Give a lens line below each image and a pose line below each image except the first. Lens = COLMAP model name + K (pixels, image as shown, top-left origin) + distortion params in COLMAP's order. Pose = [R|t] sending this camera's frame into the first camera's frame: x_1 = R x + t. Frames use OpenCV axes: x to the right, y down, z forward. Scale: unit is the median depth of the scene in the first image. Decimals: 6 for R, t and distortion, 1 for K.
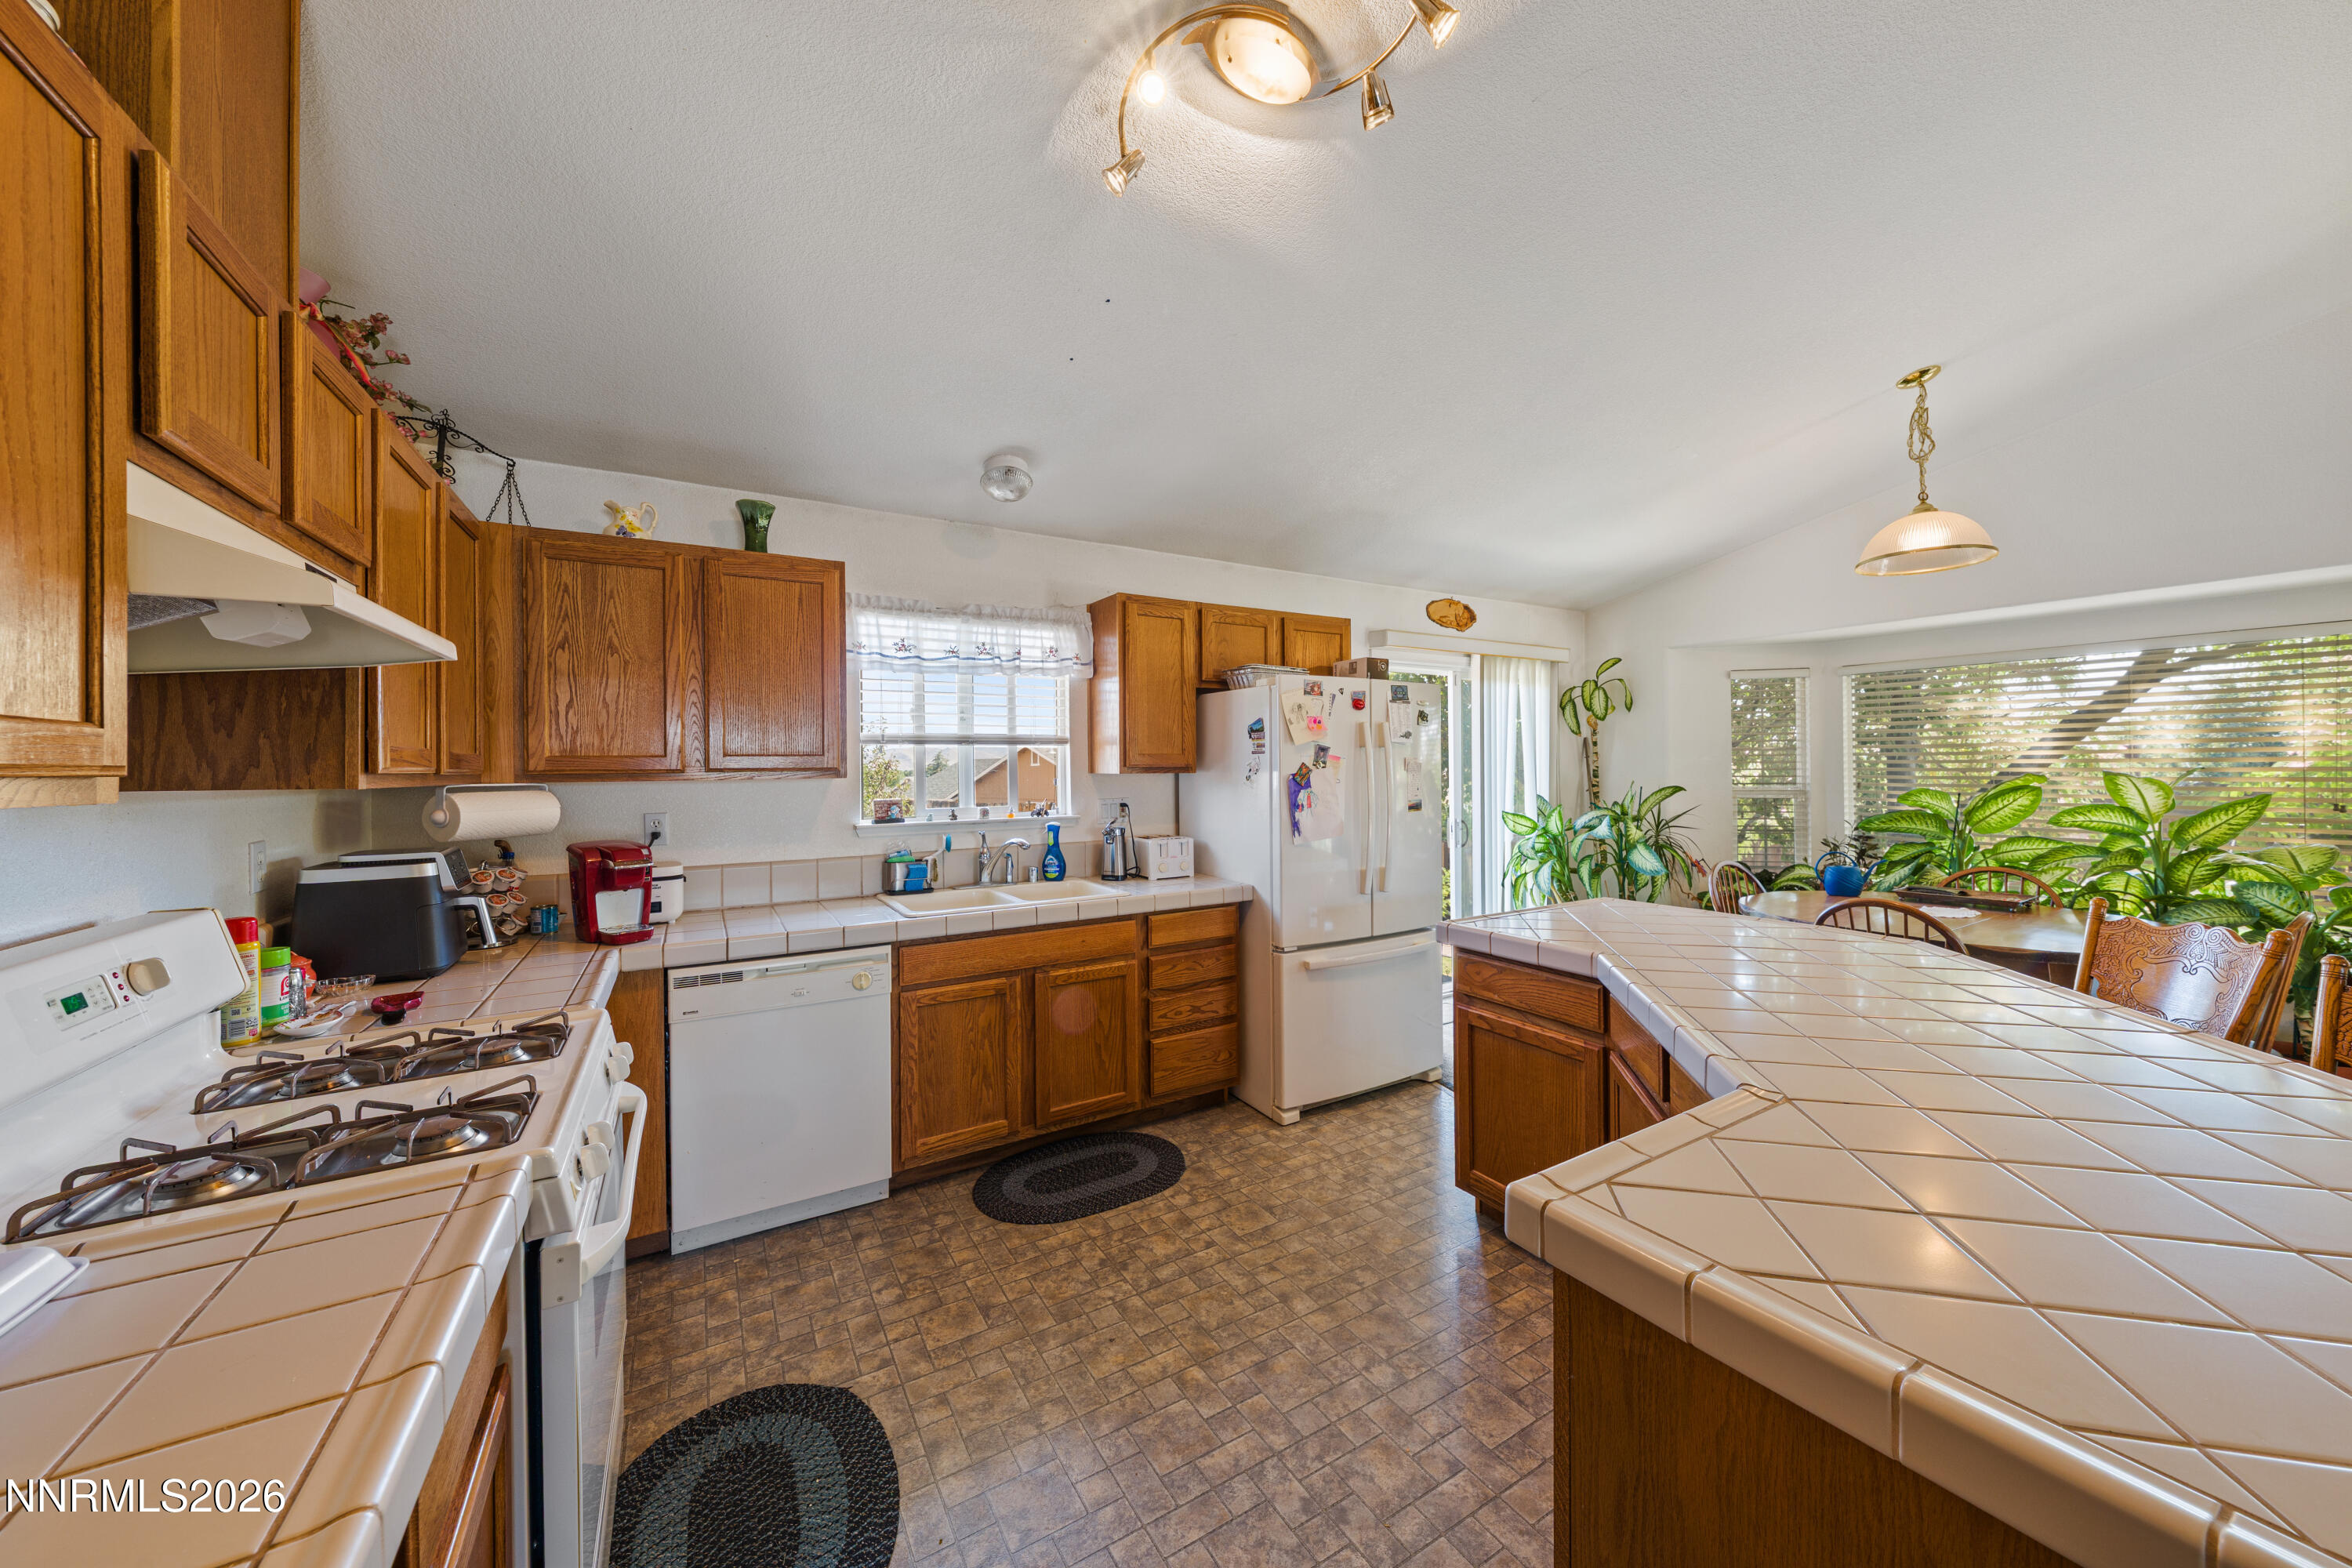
lens RADIAL K [[818.1, 0, 1196.5], [0, 818.1, 764.9], [0, 0, 1]] dist [-0.002037, -0.000685]
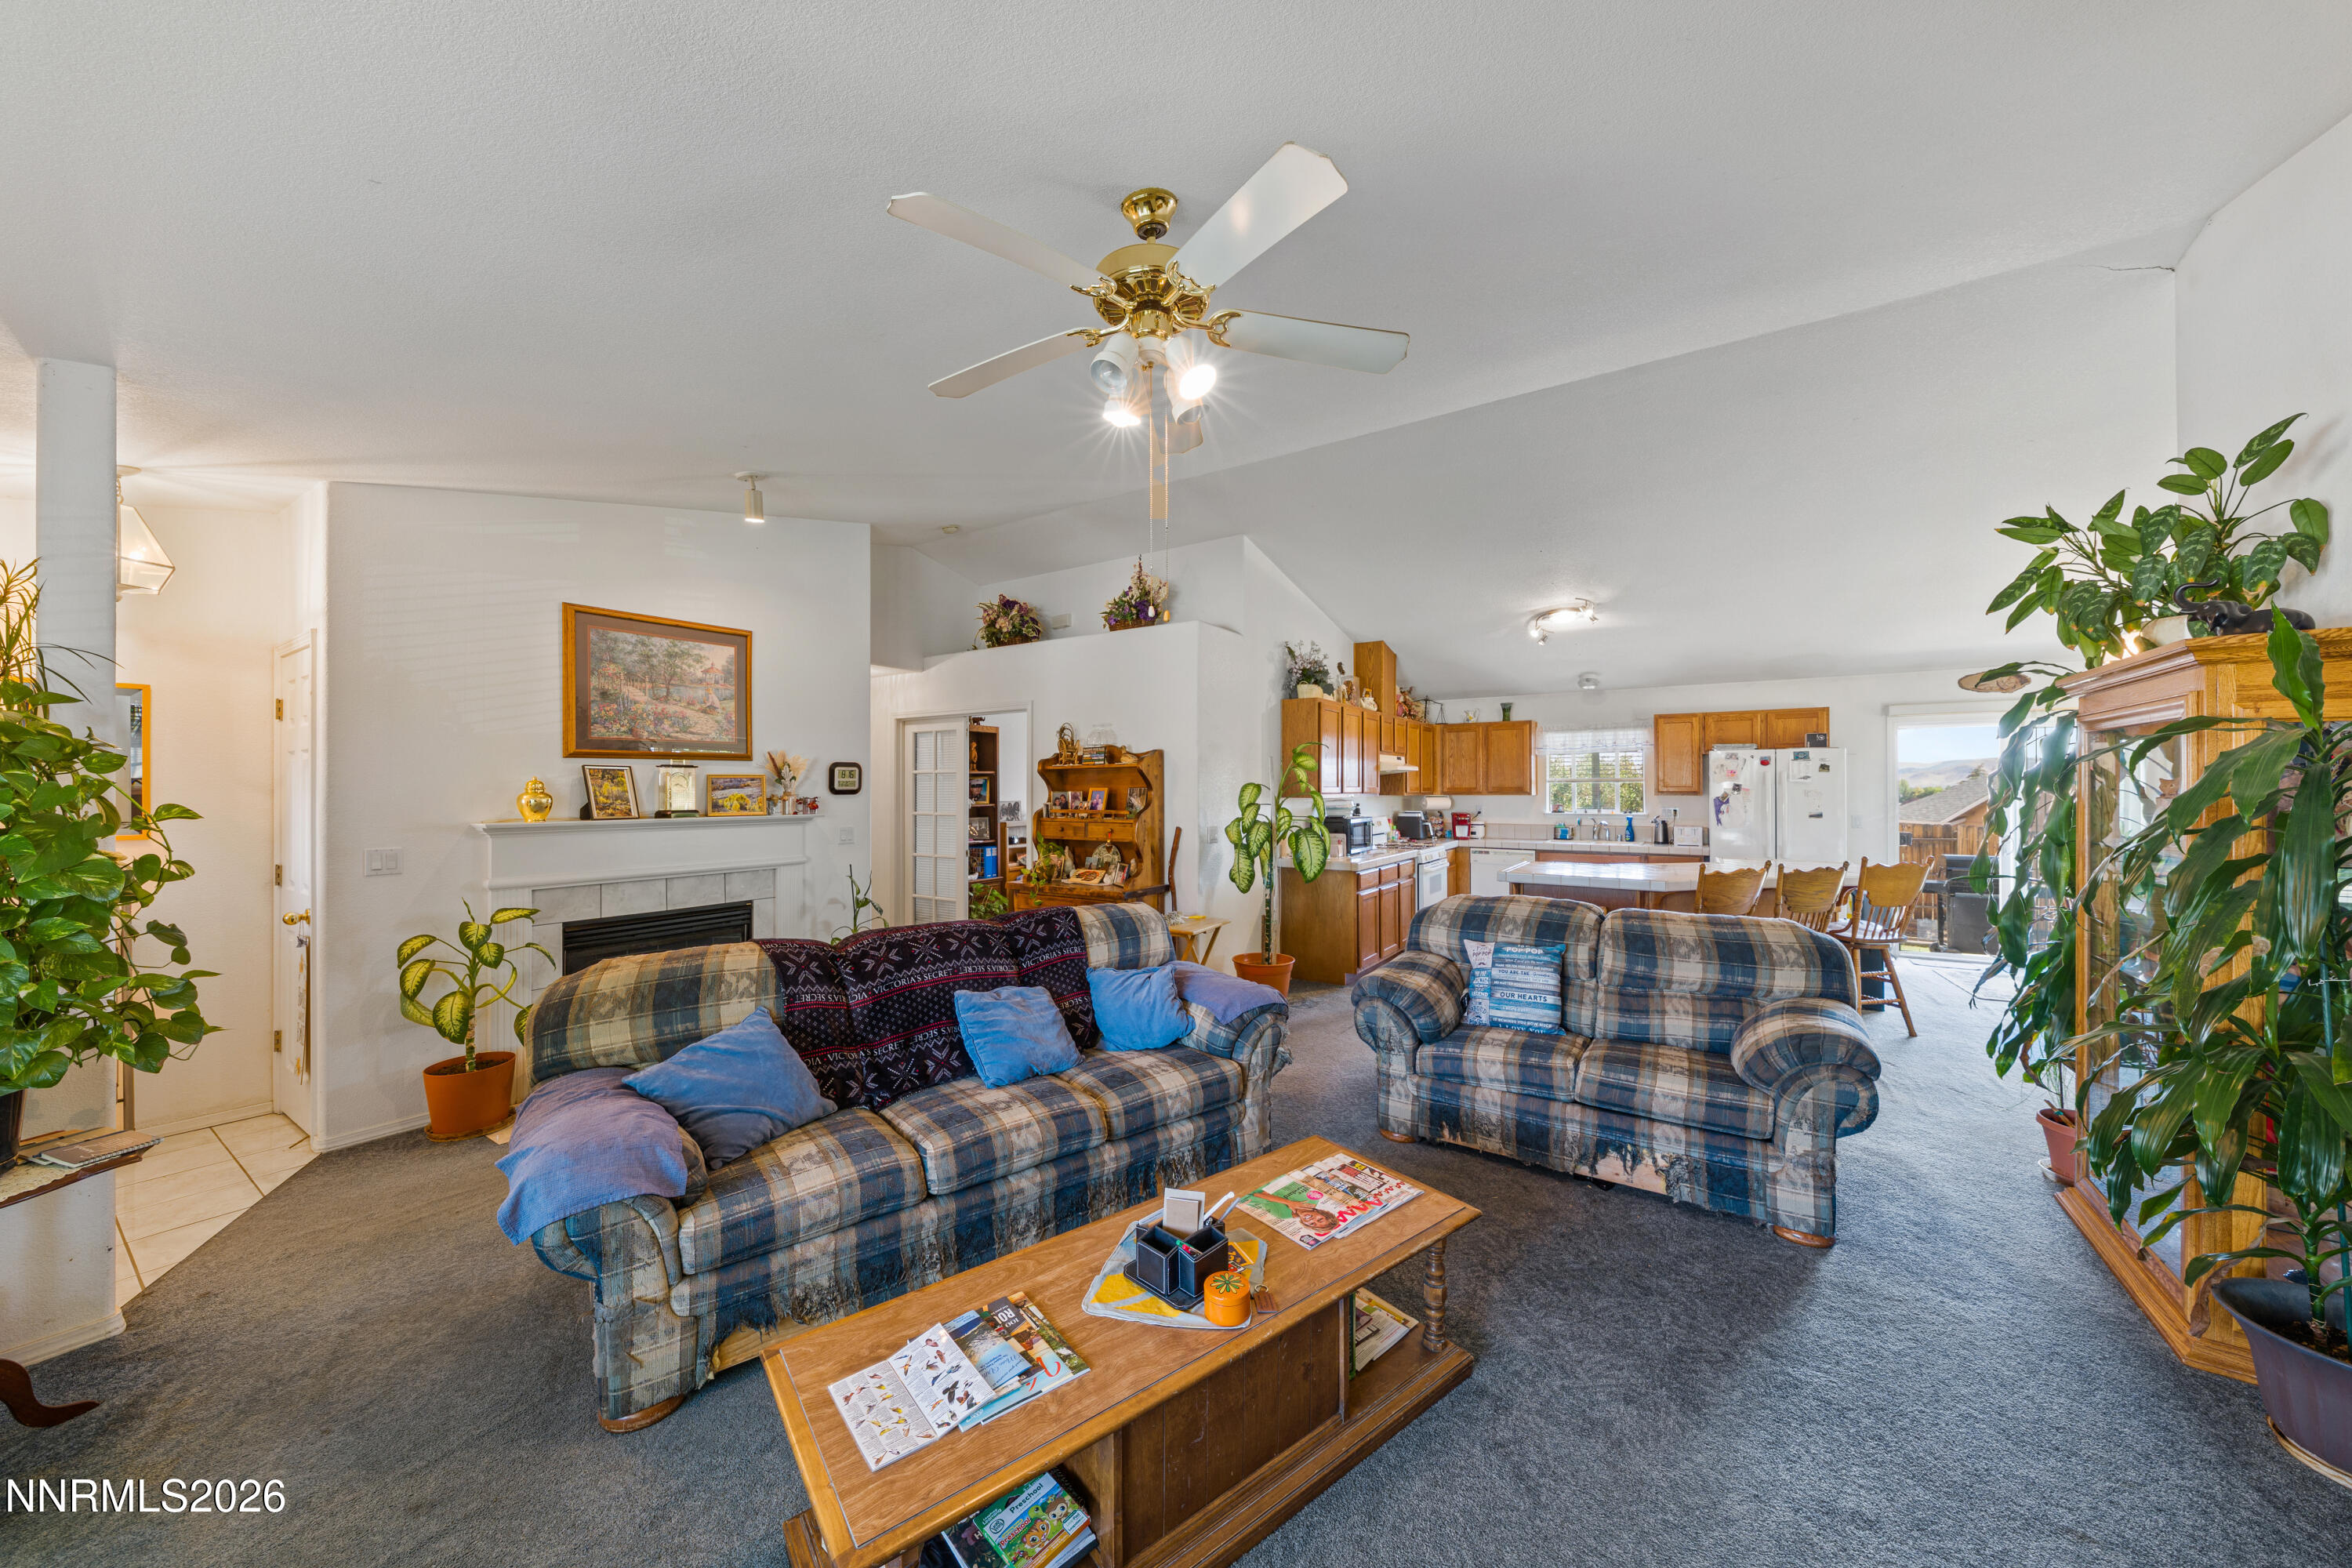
lens RADIAL K [[818.1, 0, 1177.0], [0, 818.1, 782.4], [0, 0, 1]] dist [-0.002037, -0.000685]
pose [[0.431032, 0.003763, -0.902329, 1.660797], [-0.000661, 0.999992, 0.003854, -0.039894], [0.902337, -0.001065, 0.431031, -1.393456]]
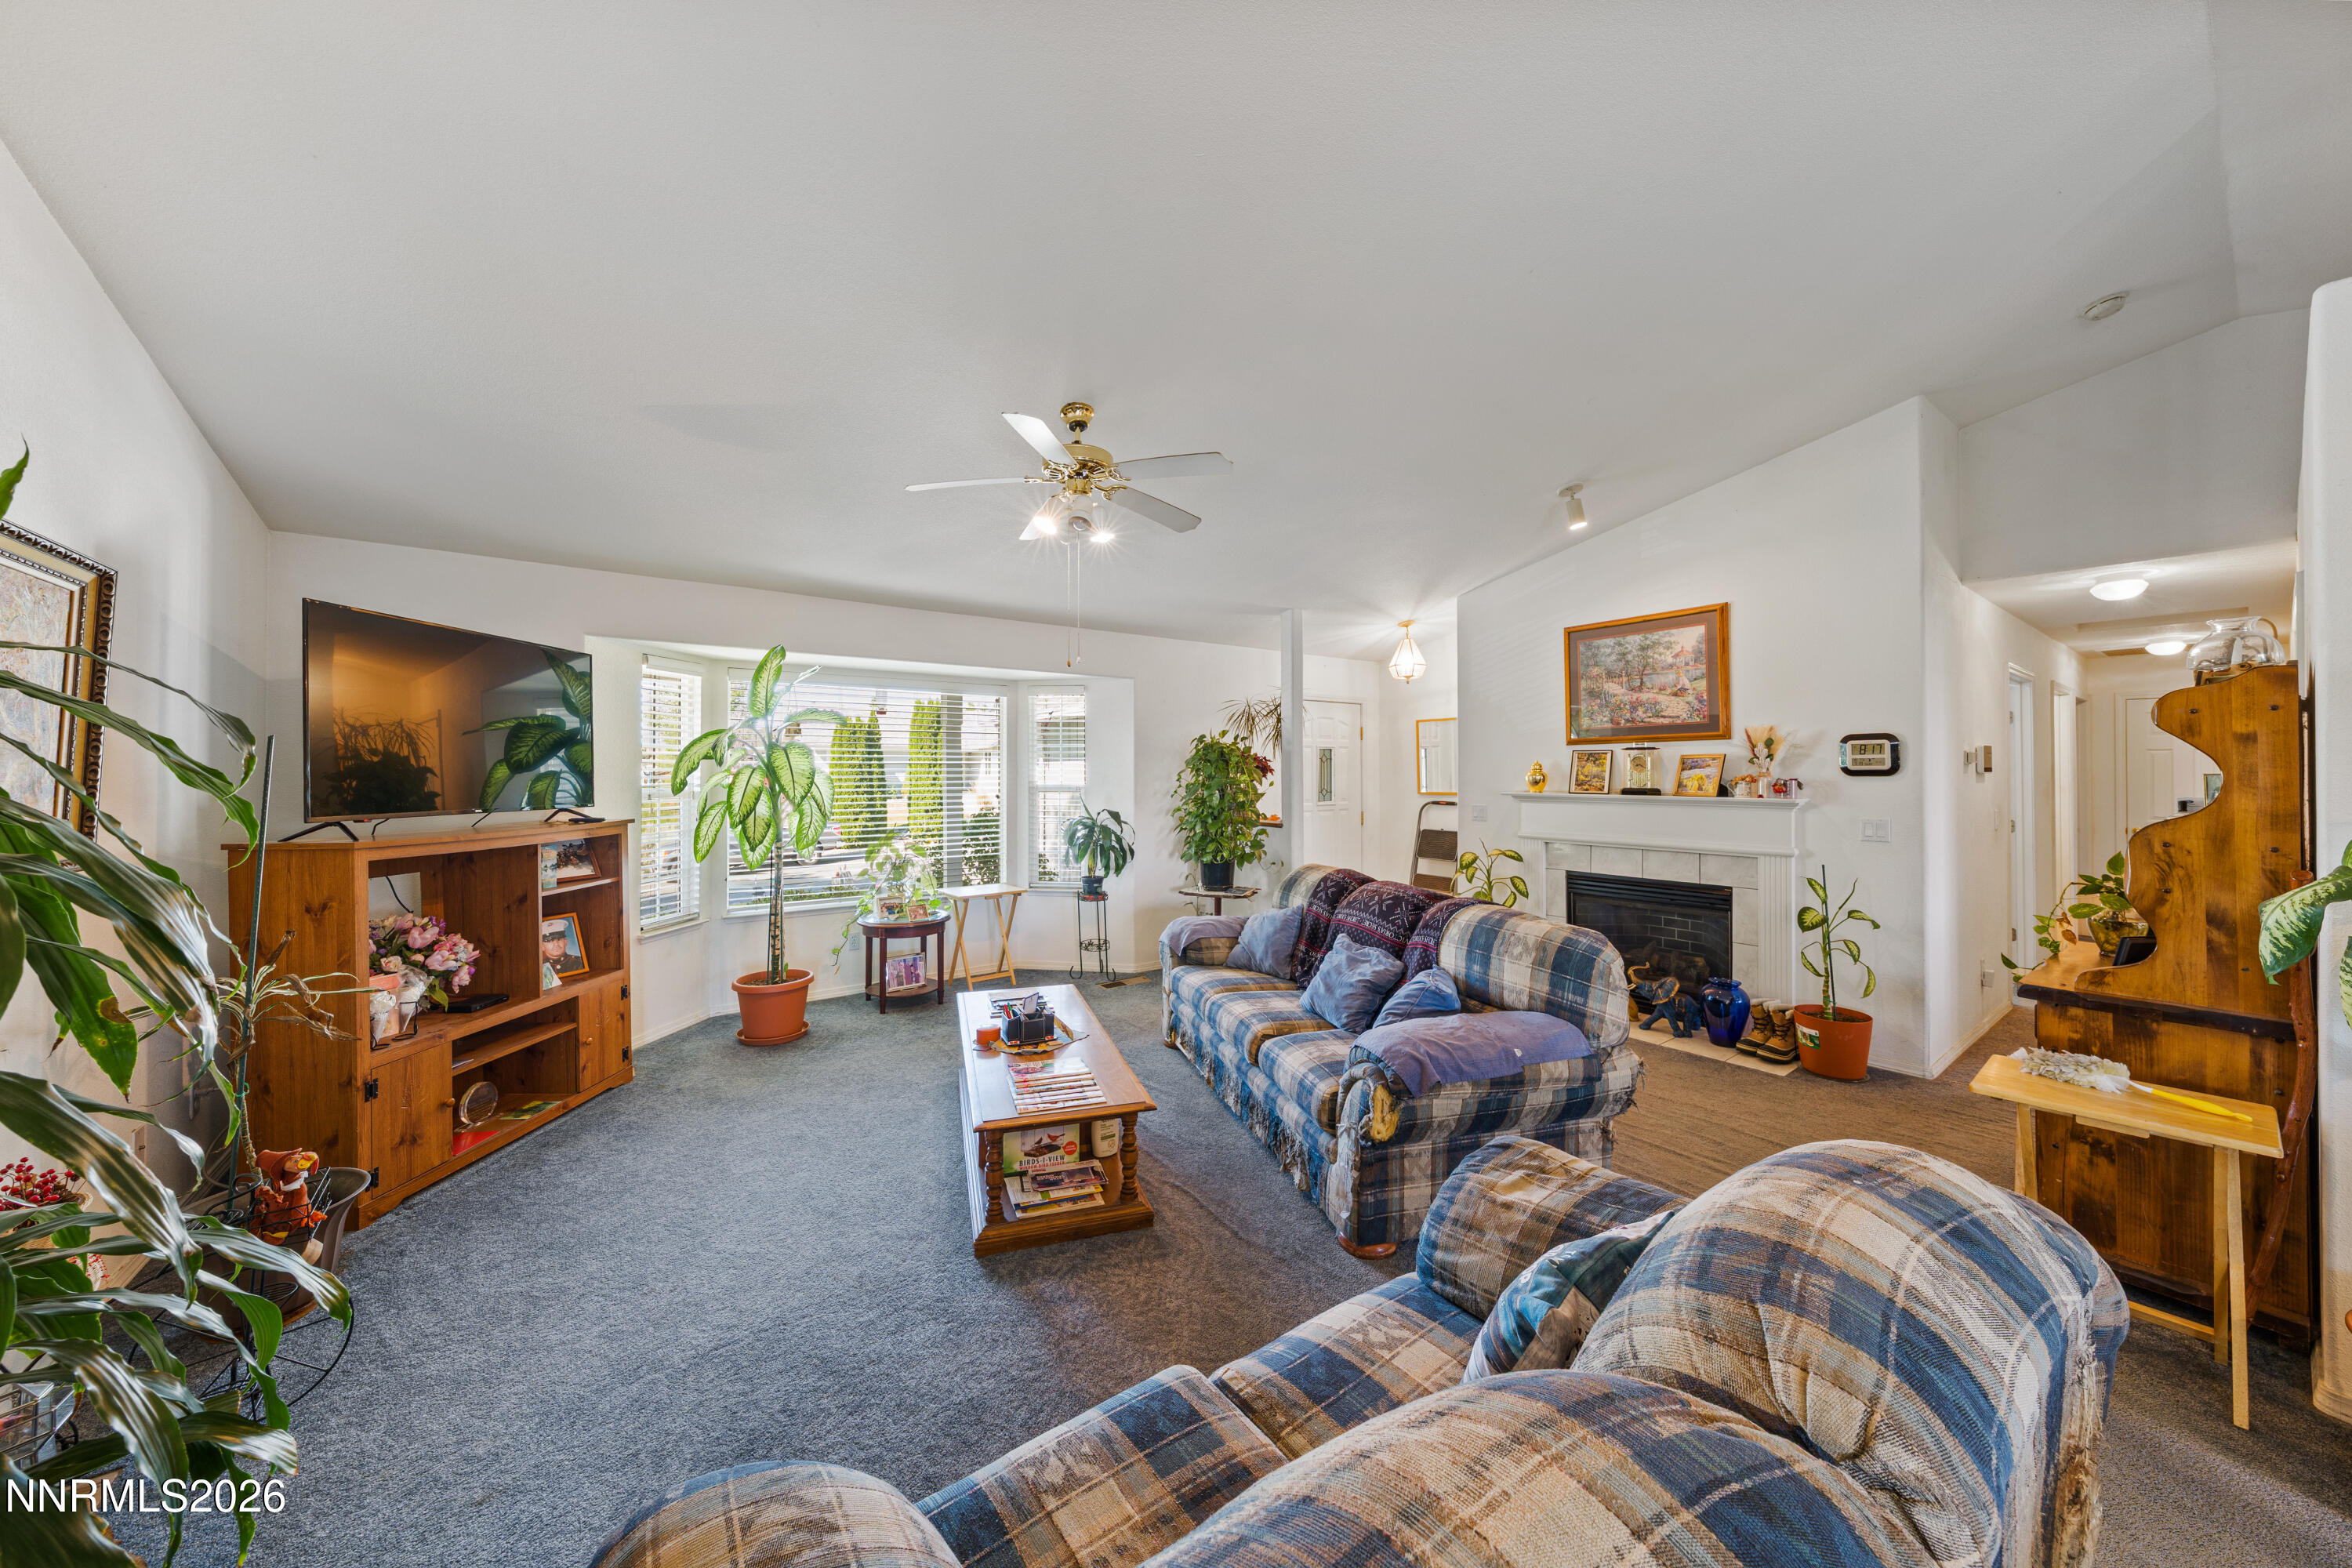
lens RADIAL K [[818.1, 0, 1188.3], [0, 818.1, 765.2], [0, 0, 1]] dist [-0.002037, -0.000685]
pose [[-0.995528, 0.008589, -0.094071, 0.958348], [0.009545, 0.999907, -0.009711, -0.021002], [0.093979, -0.010566, -0.995518, 0.042086]]
